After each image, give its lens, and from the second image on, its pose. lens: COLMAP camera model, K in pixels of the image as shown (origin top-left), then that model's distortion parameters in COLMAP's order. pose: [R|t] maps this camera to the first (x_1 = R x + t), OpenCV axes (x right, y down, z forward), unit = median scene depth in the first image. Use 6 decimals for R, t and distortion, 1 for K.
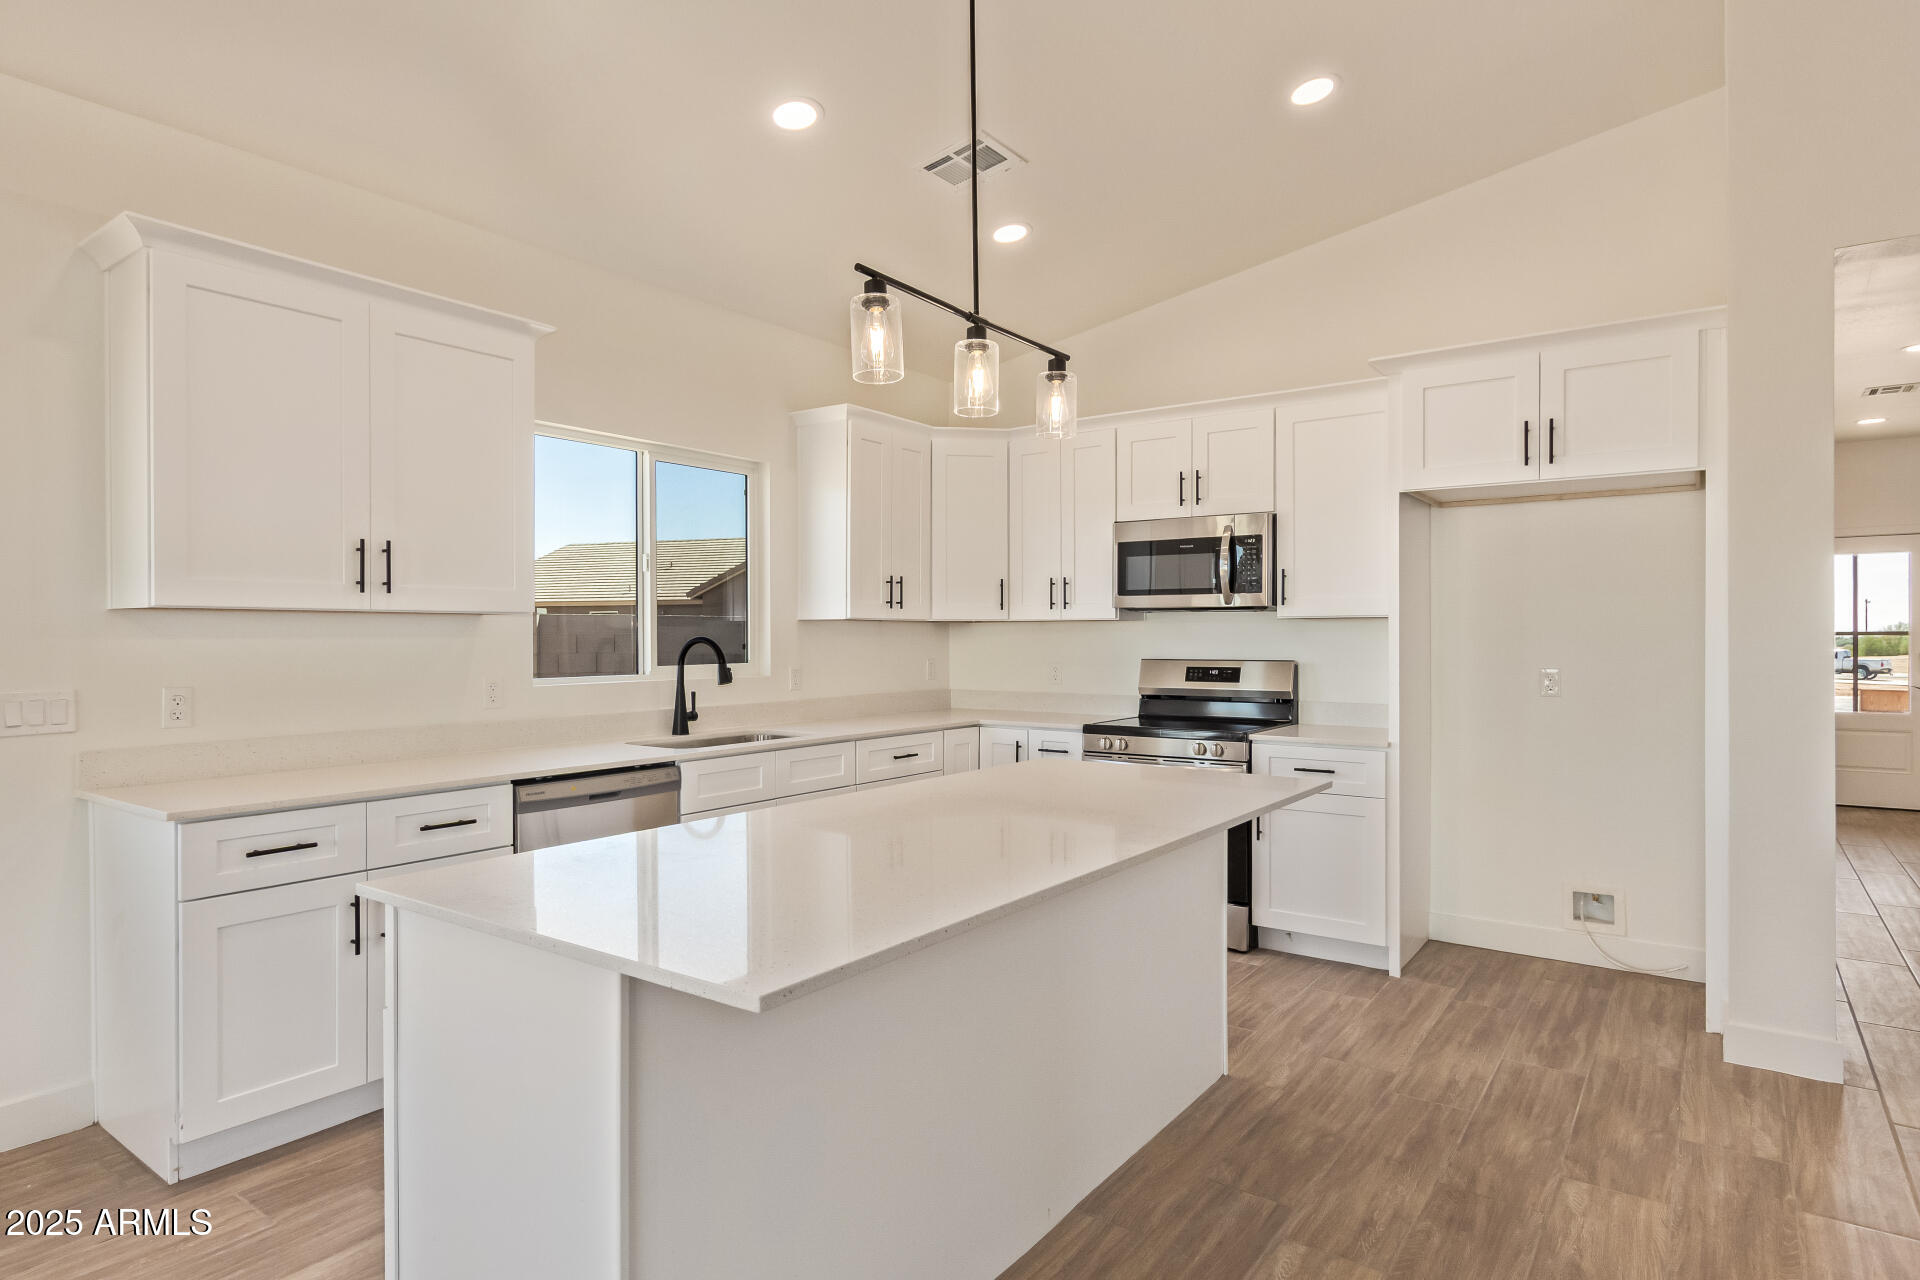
lens RADIAL K [[1052.8, 0, 947.5], [0, 1052.8, 642.5], [0, 0, 1]] dist [0.002772, -0.000212]
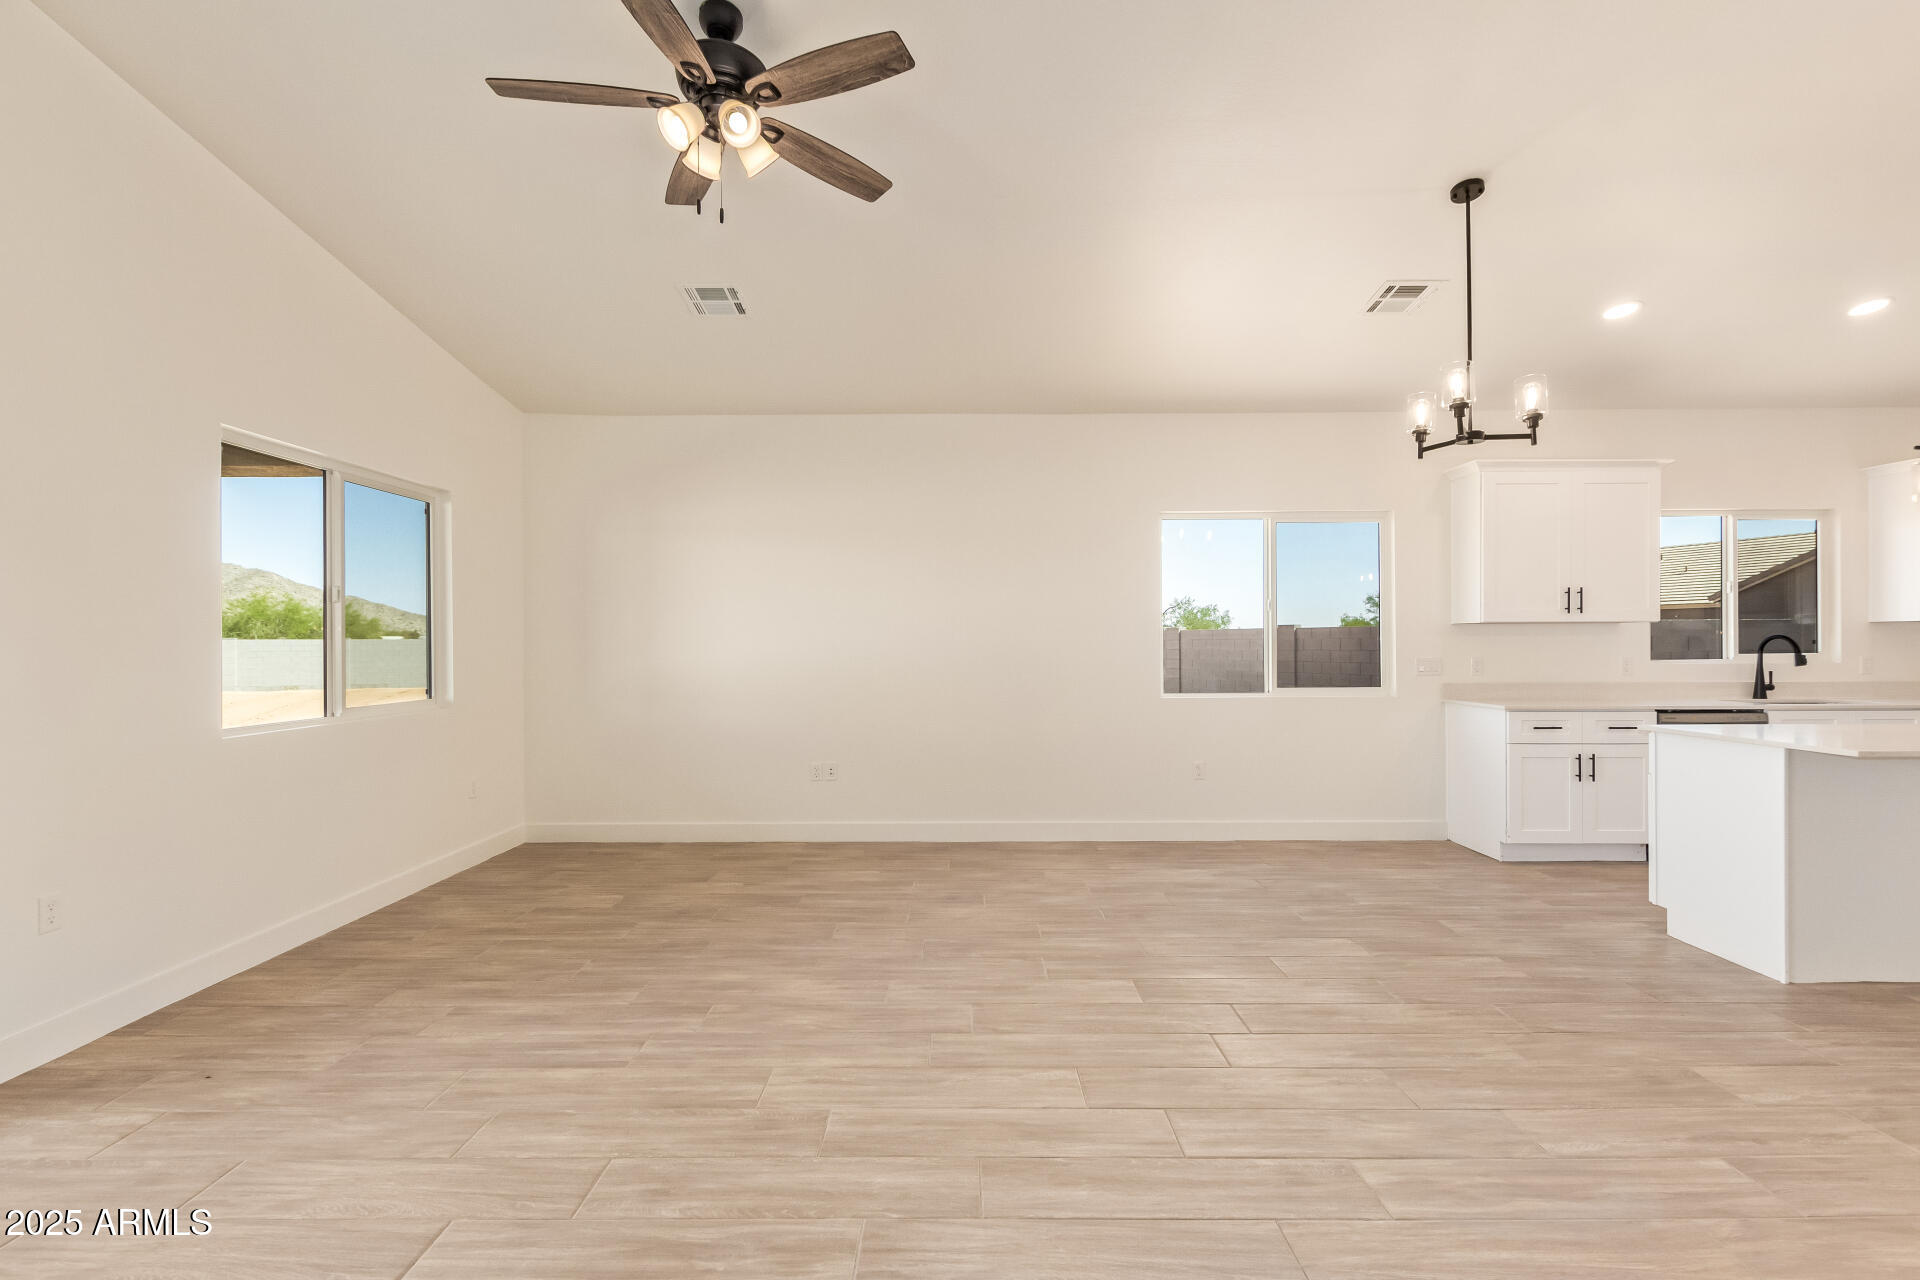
lens RADIAL K [[880.7, 0, 954.3], [0, 880.7, 645.6], [0, 0, 1]] dist [0.002284, -0.001038]
pose [[0.589749, 0.001277, -0.807585, 0.088532], [-0.002044, 0.999998, 0.000089, 0.012569], [0.807584, 0.001598, 0.589751, -0.688118]]
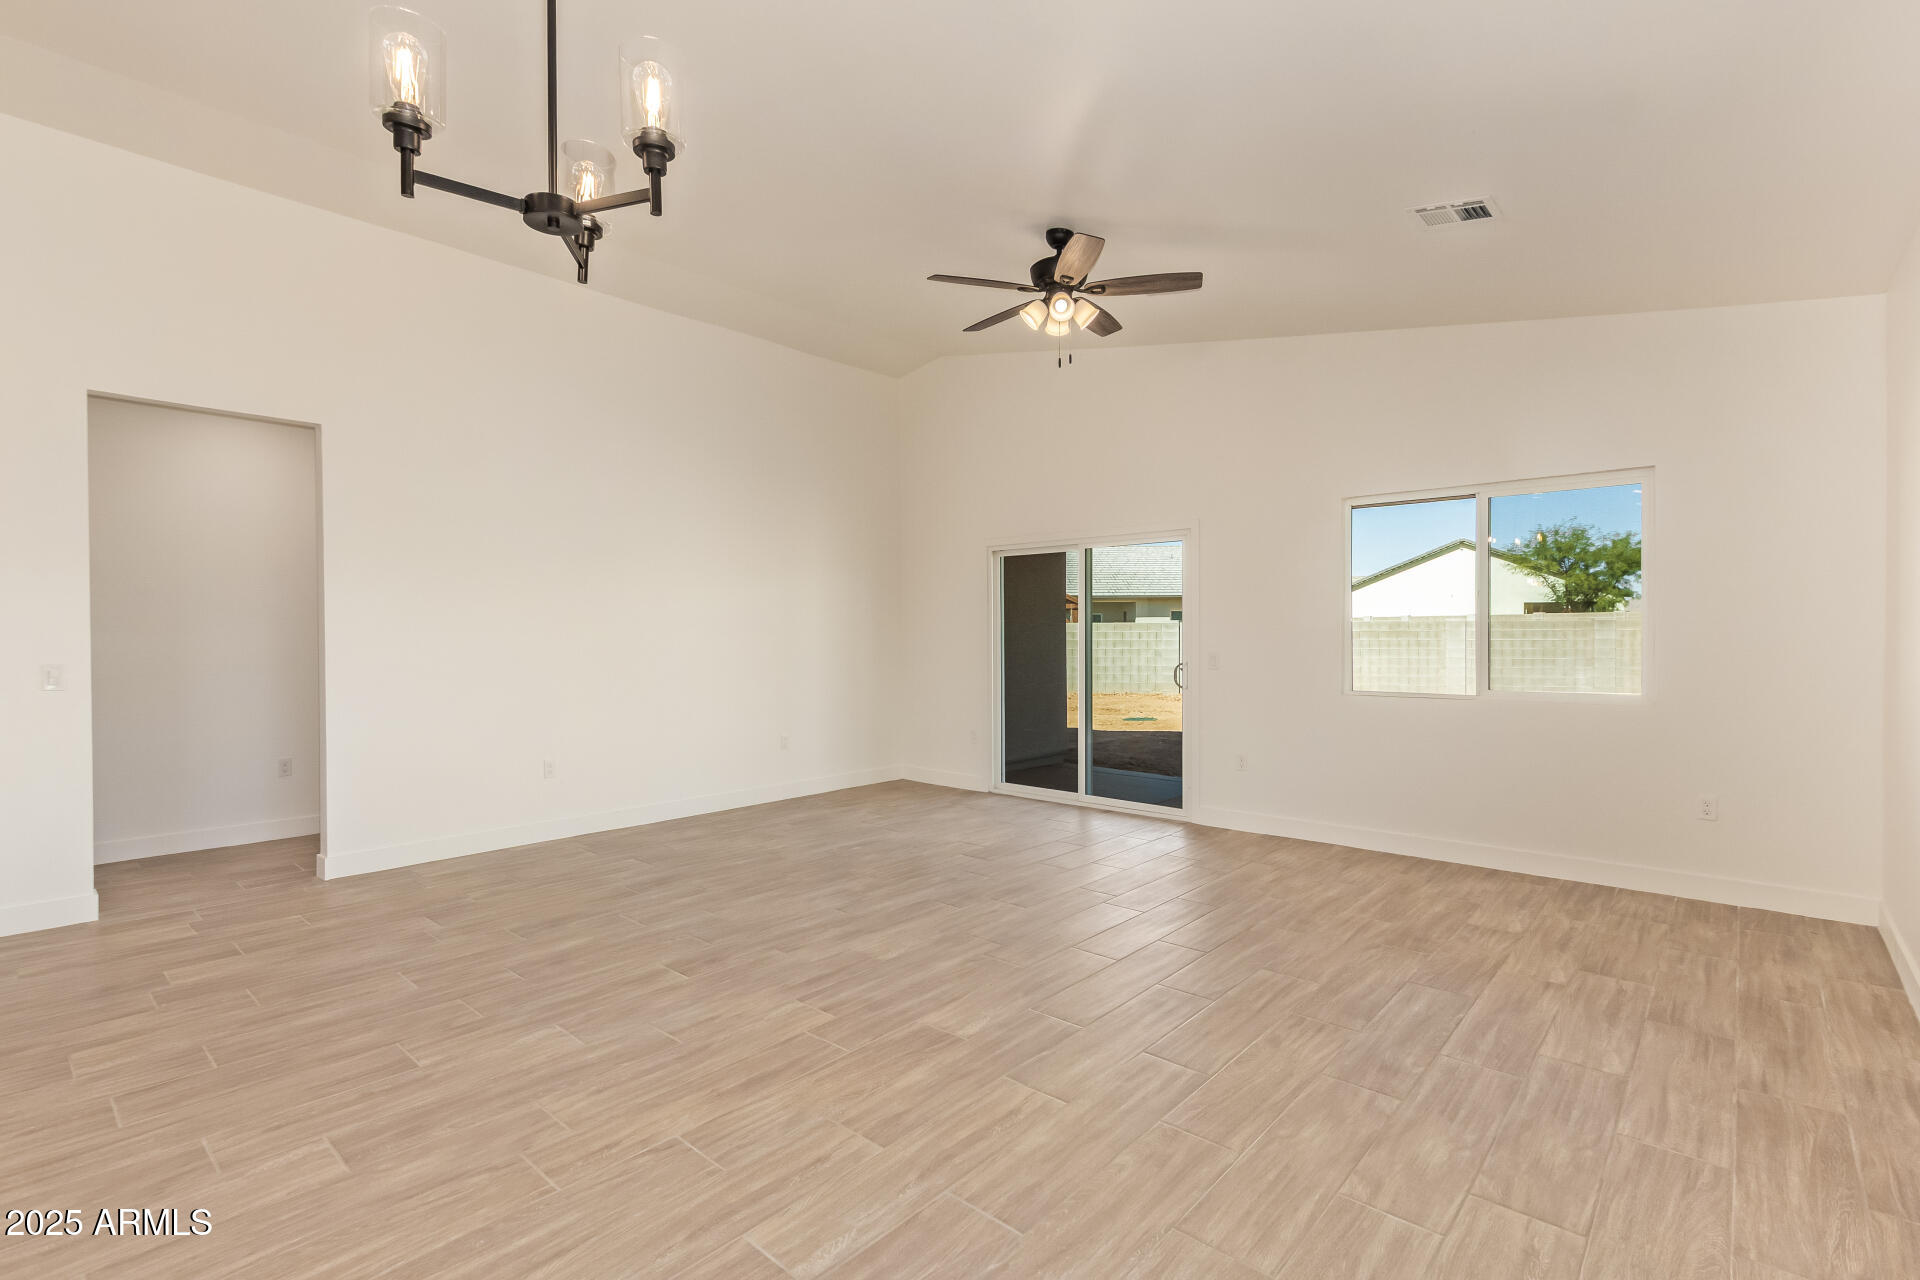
lens RADIAL K [[894.5, 0, 954.8], [0, 894.5, 636.1], [0, 0, 1]] dist [0.004457, 0.000559]
pose [[-0.995408, 0.003591, 0.095659, -0.487542], [0.004642, 0.999931, 0.010766, -0.002934], [-0.095614, 0.011160, -0.995356, 0.534107]]
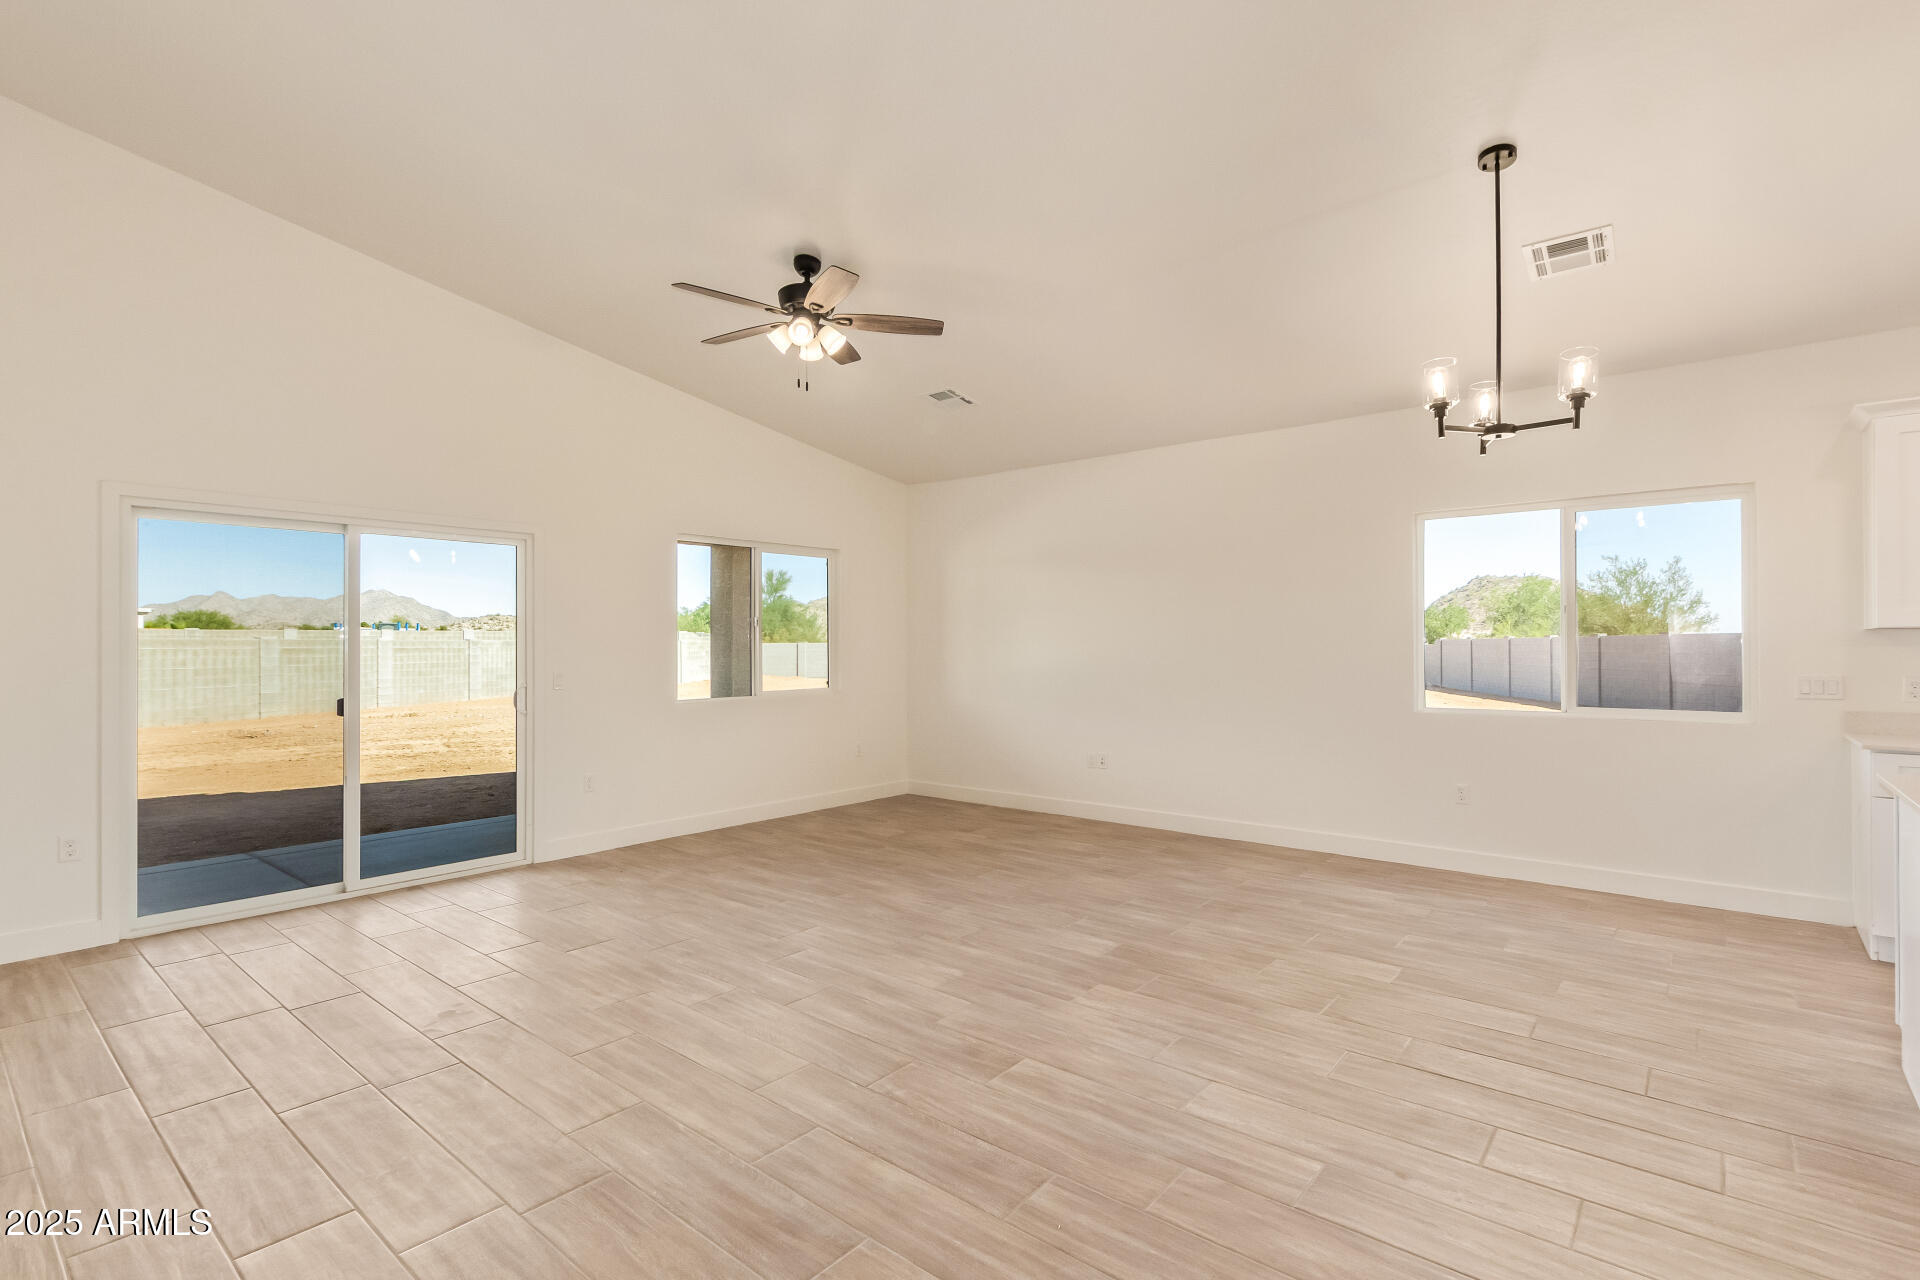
lens RADIAL K [[894.6, 0, 956.0], [0, 894.6, 604.9], [0, 0, 1]] dist [0.001020, -0.000213]
pose [[-0.063121, -0.045556, -0.996966, 0.481766], [-0.002888, 0.998962, -0.045464, 0.003911], [0.998002, 0.000009, -0.063187, -0.225930]]
